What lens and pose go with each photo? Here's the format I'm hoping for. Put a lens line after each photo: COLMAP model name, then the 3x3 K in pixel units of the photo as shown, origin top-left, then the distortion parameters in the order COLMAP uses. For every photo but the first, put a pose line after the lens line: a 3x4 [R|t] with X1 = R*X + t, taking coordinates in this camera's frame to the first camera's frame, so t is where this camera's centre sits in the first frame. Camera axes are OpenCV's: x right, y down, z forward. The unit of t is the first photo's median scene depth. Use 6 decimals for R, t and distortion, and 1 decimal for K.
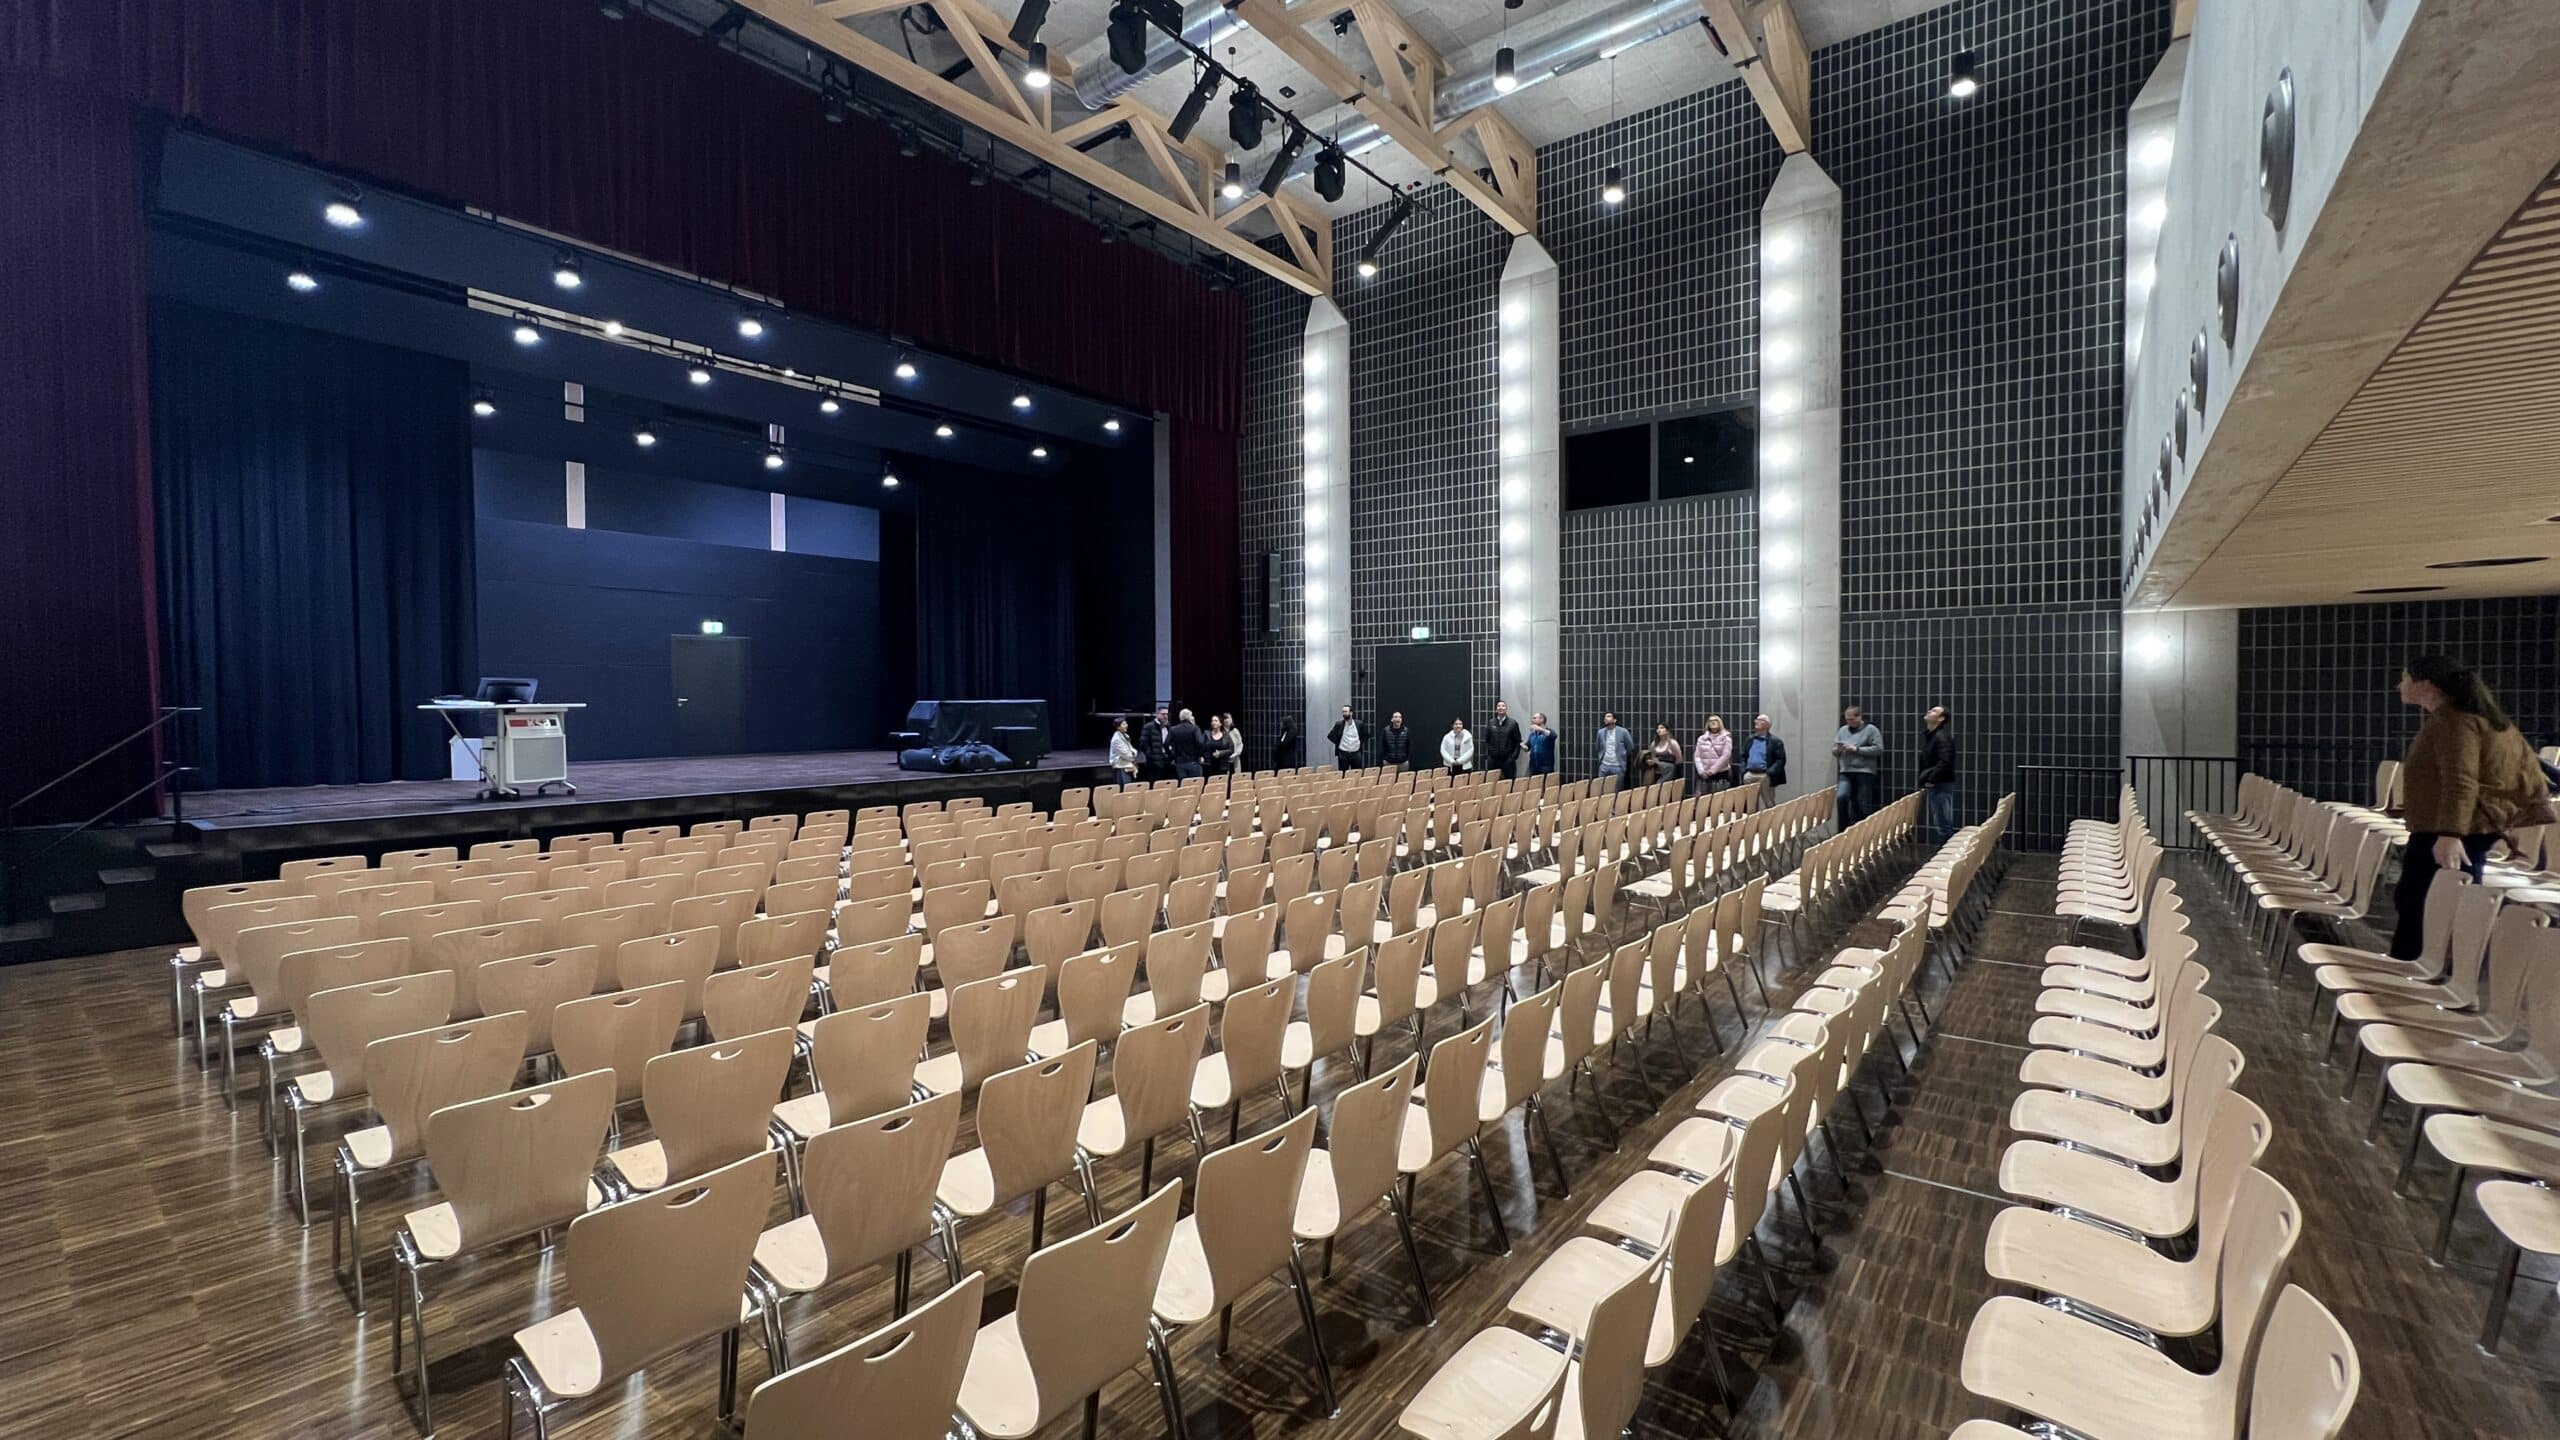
lens RADIAL K [[1033.2, 0, 1280.0], [0, 1033.2, 720.0], [0, 0, 1]] dist [-0.017765, 0.004678]
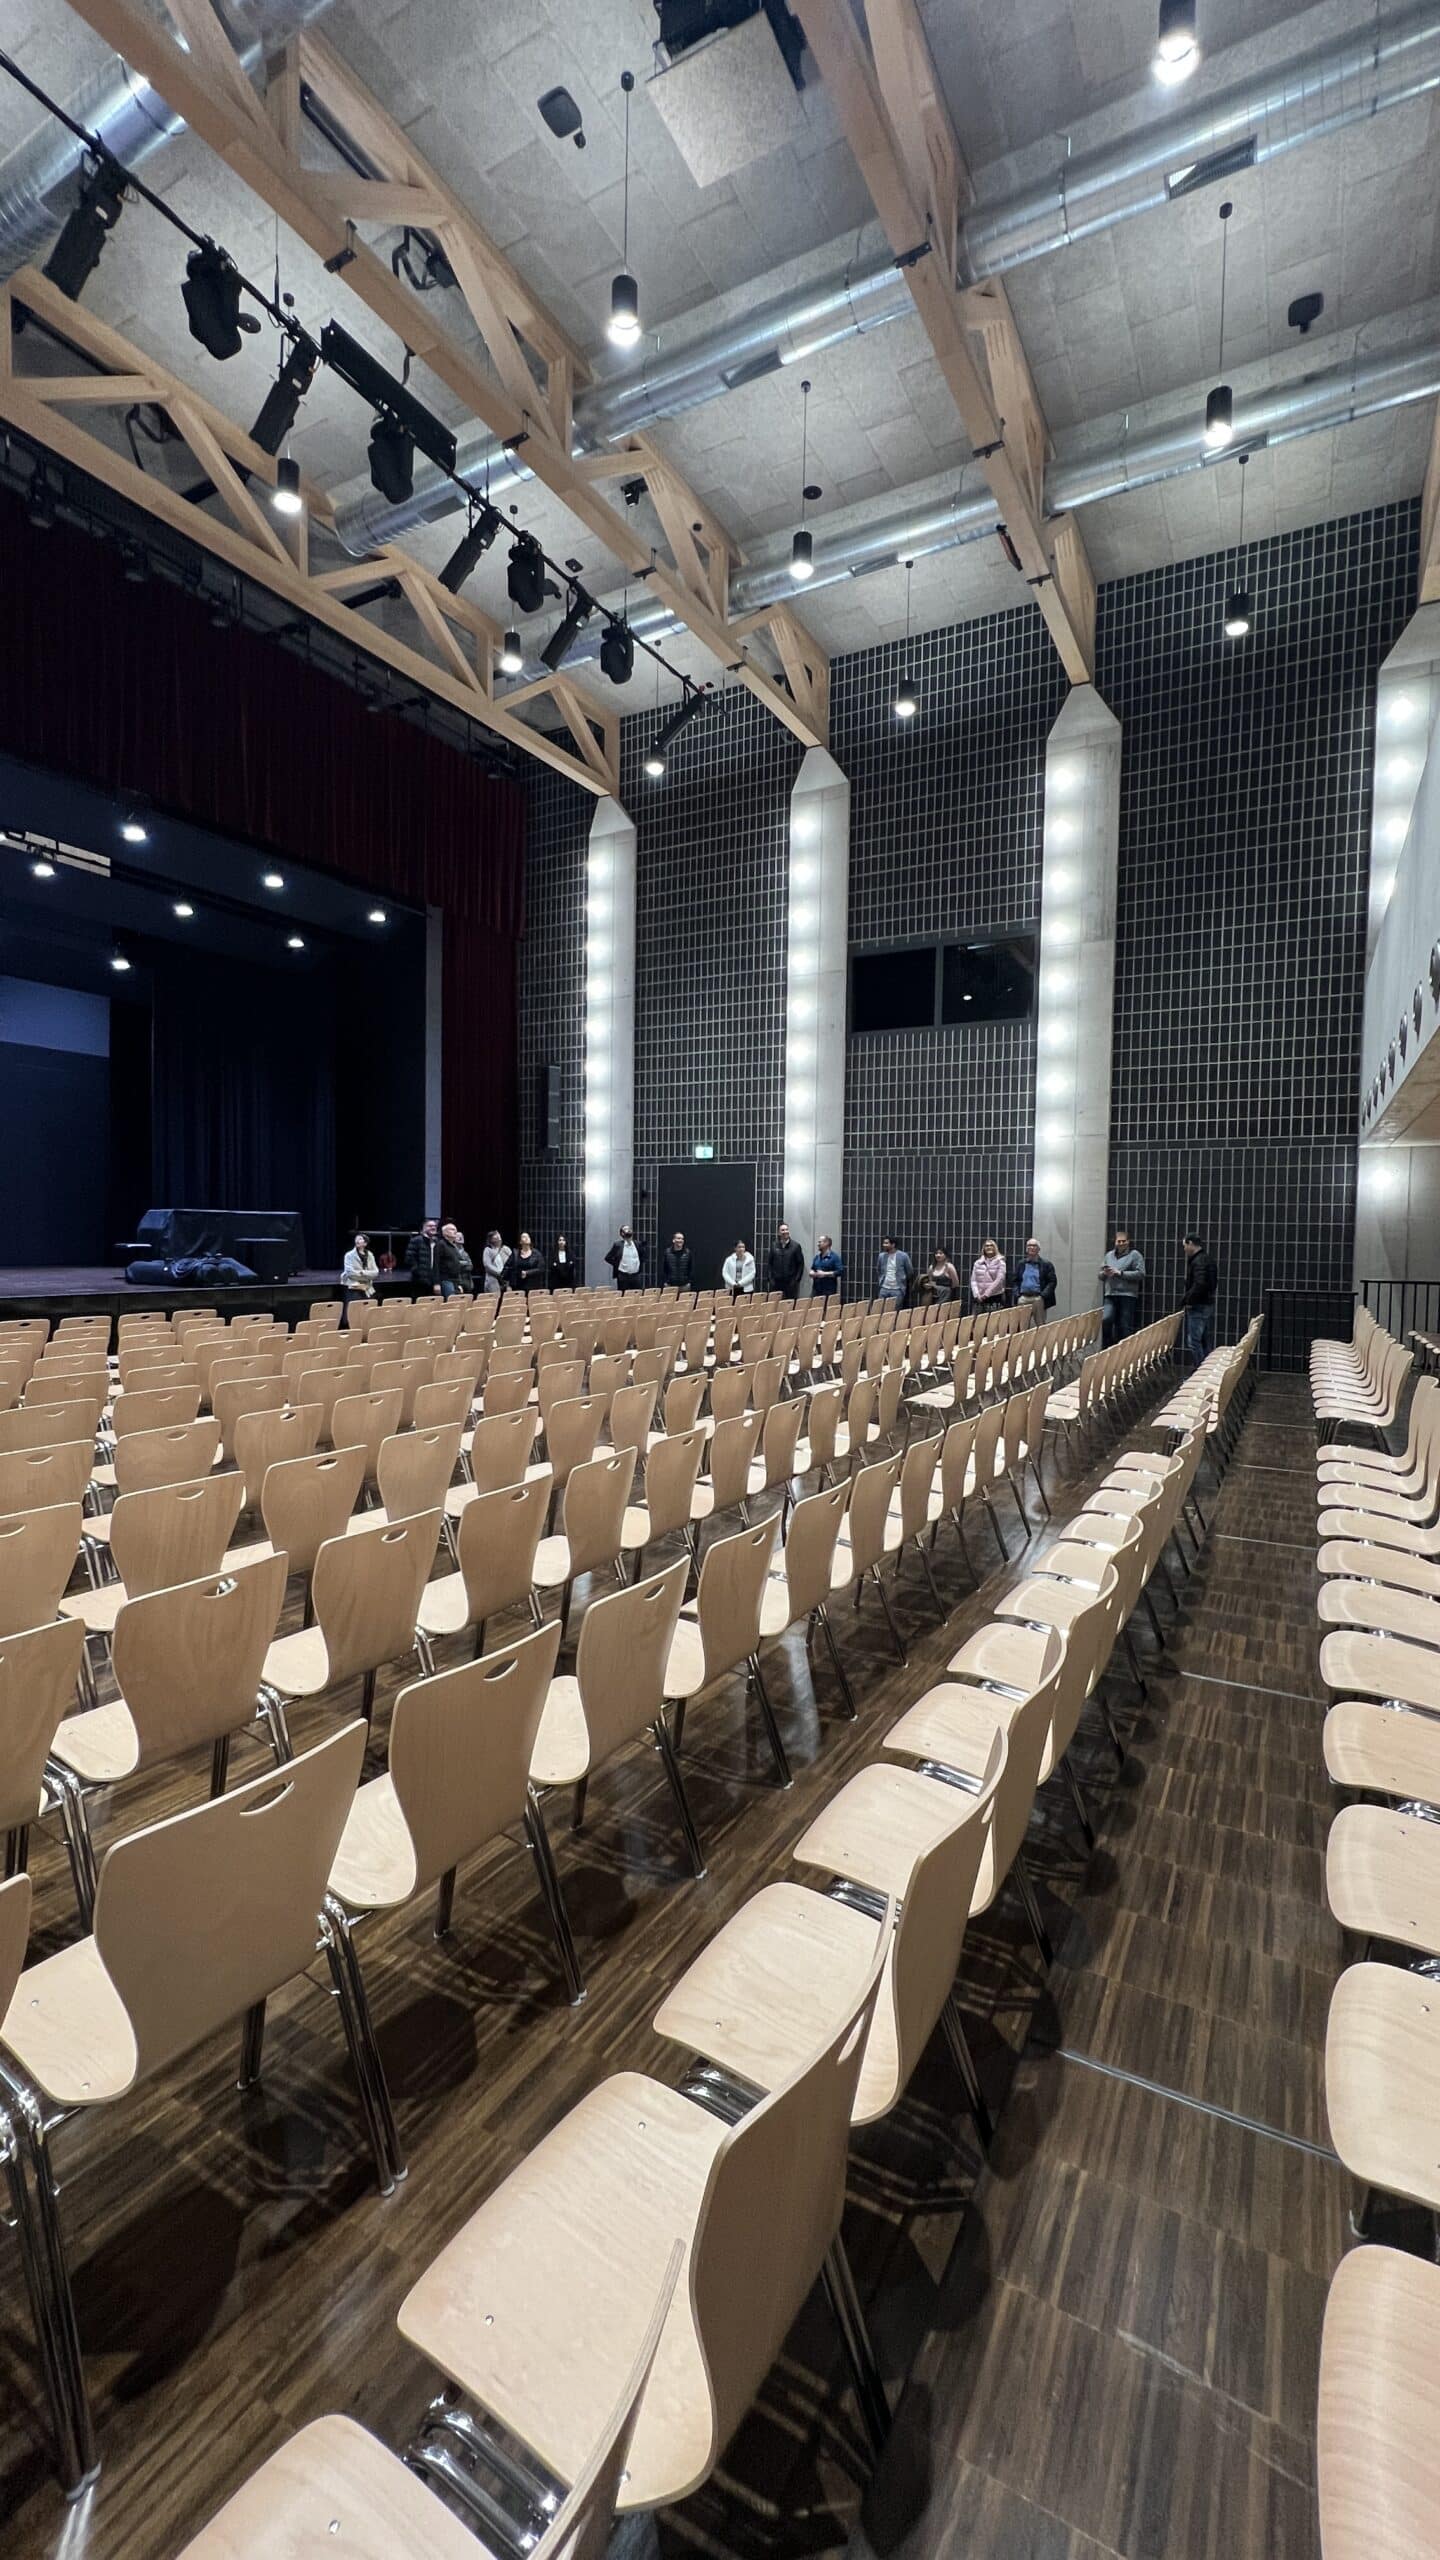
lens RADIAL K [[1033.2, 0, 729.0], [0, 1033.2, 1280.6], [0, 0, 1]] dist [-0.017765, 0.004678]
pose [[0.987098, 0.013366, 0.159558, 0.007068], [-0.017235, 0.999589, 0.022889, 0.019351], [-0.159187, -0.025343, 0.986923, 0.042282]]
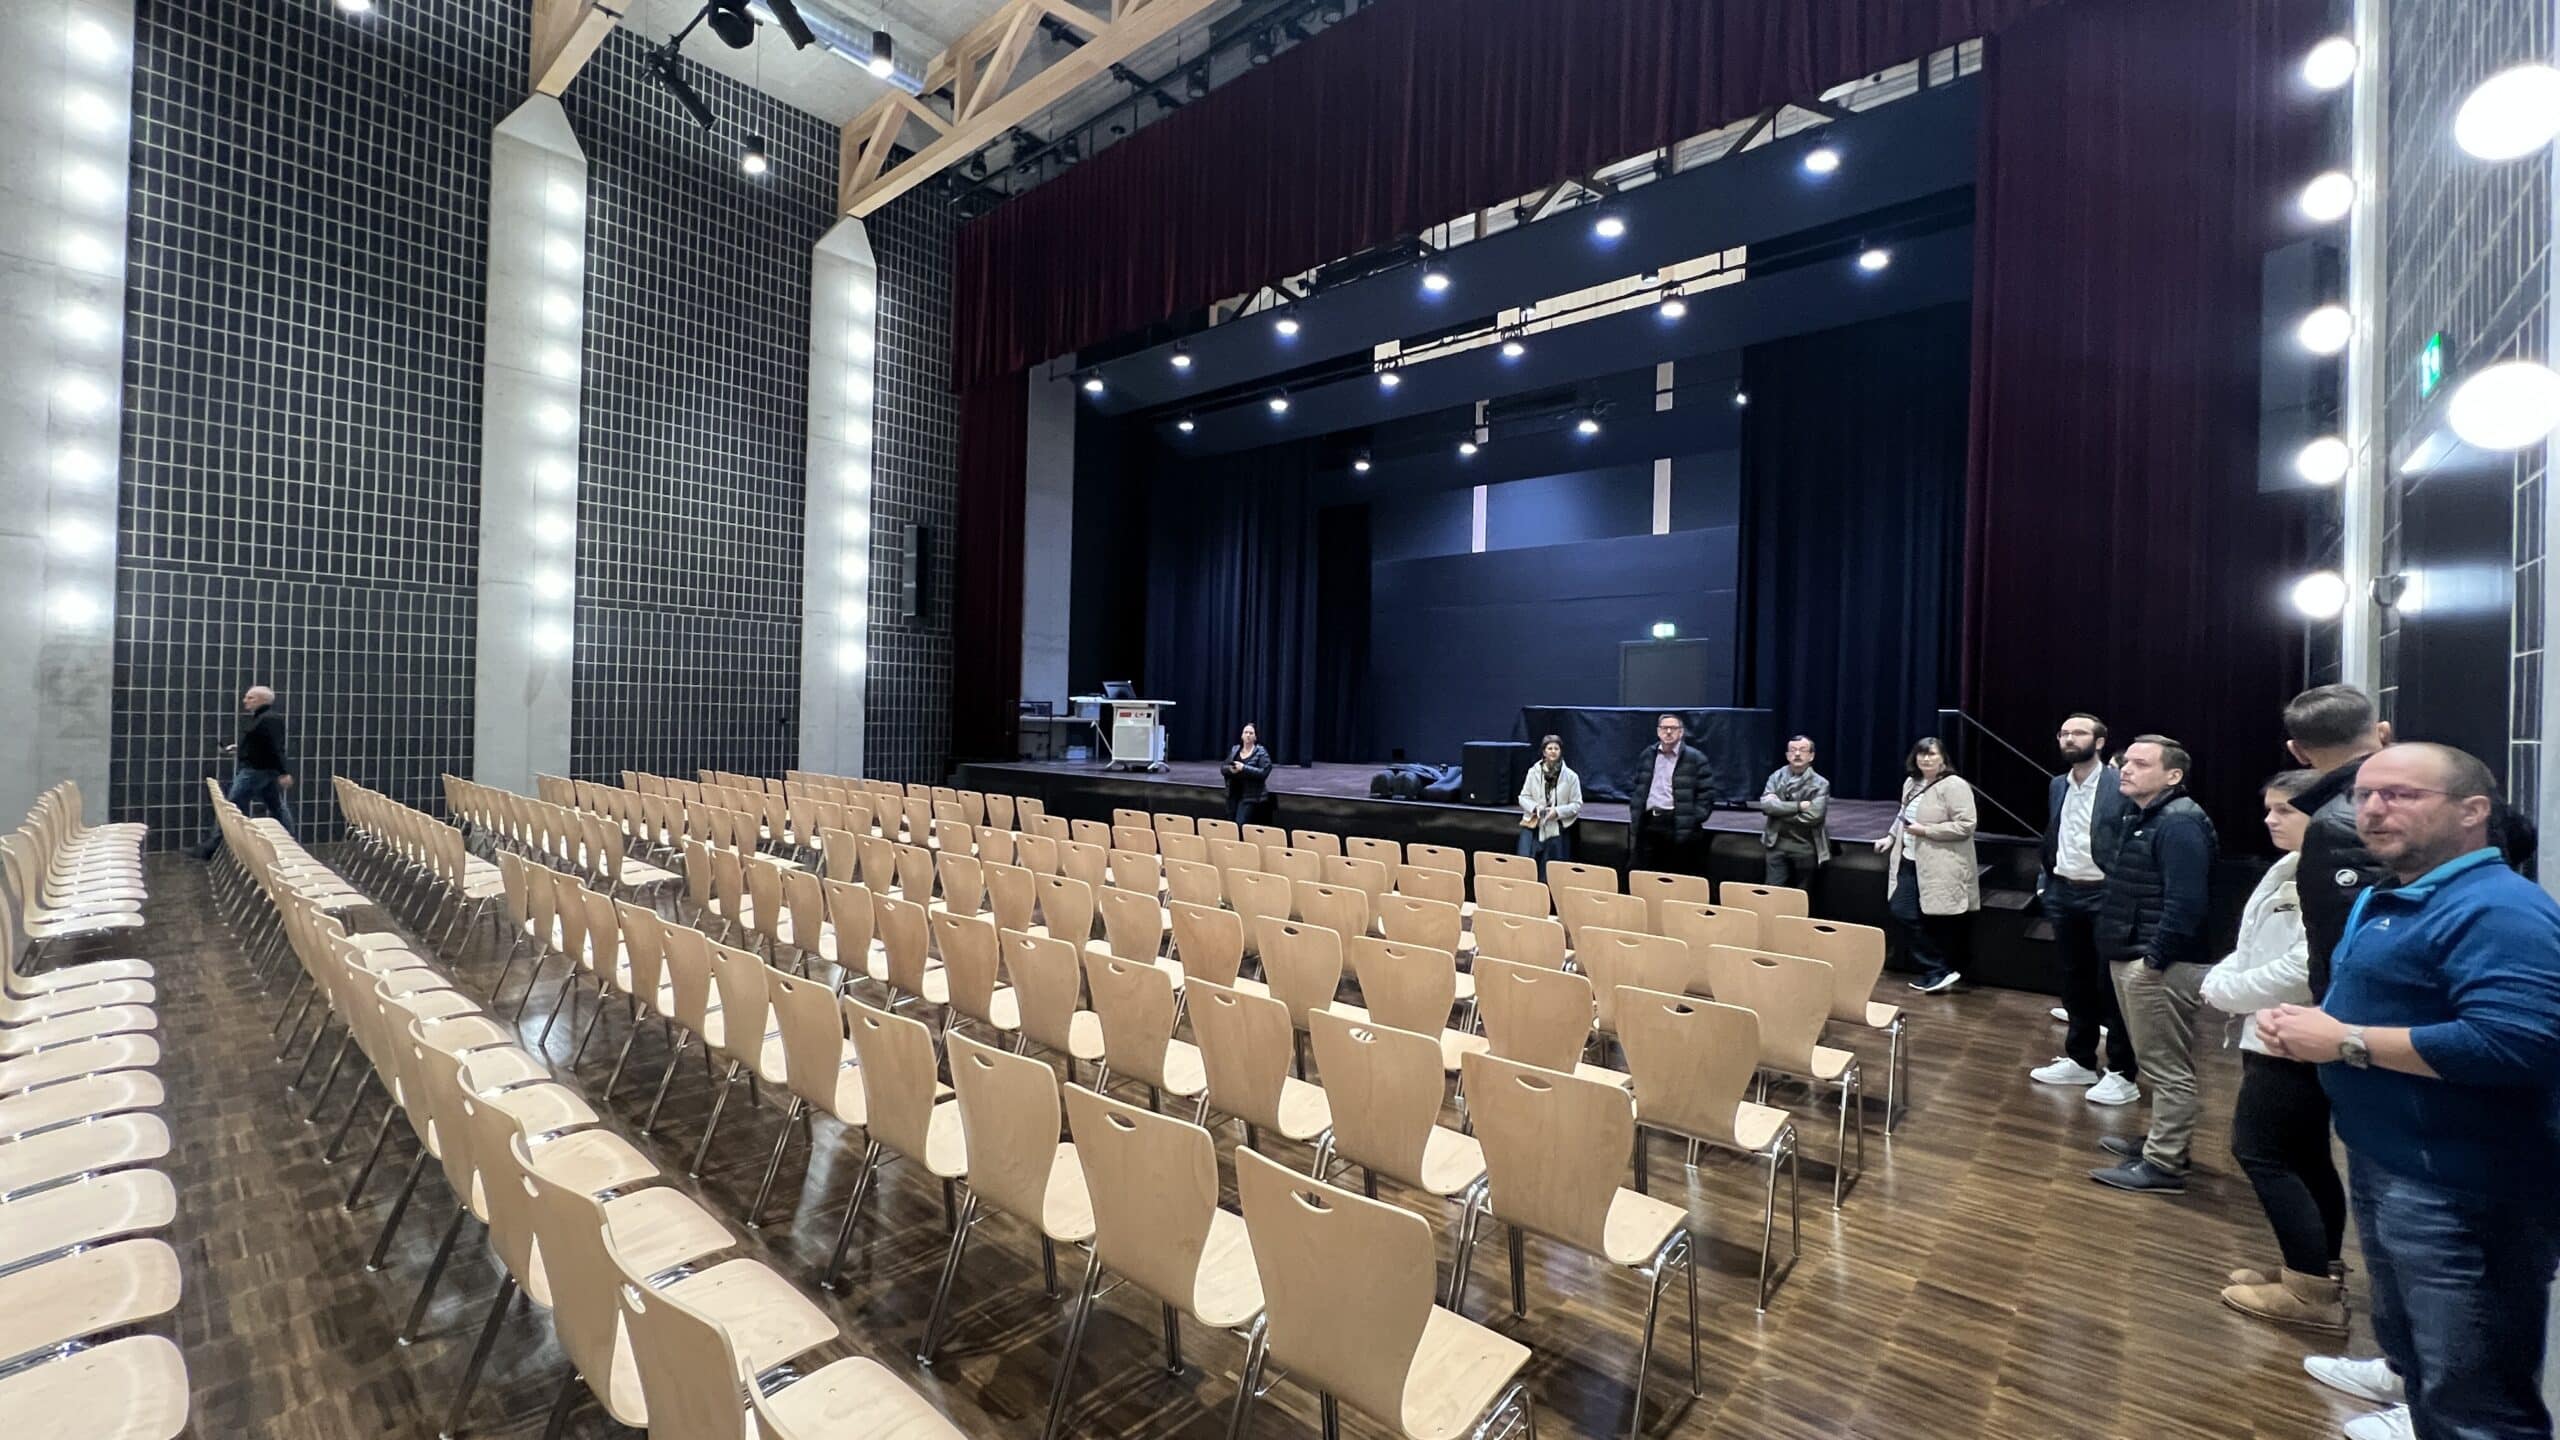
lens RADIAL K [[1042.2, 0, 1280.0], [0, 1042.2, 720.0], [0, 0, 1]] dist [0.013277, -0.000174]
pose [[-0.053239, -0.001829, -0.998580, 0.996416], [-0.046771, 0.998905, 0.000664, -0.014971], [0.997486, 0.046740, -0.053266, 1.188379]]
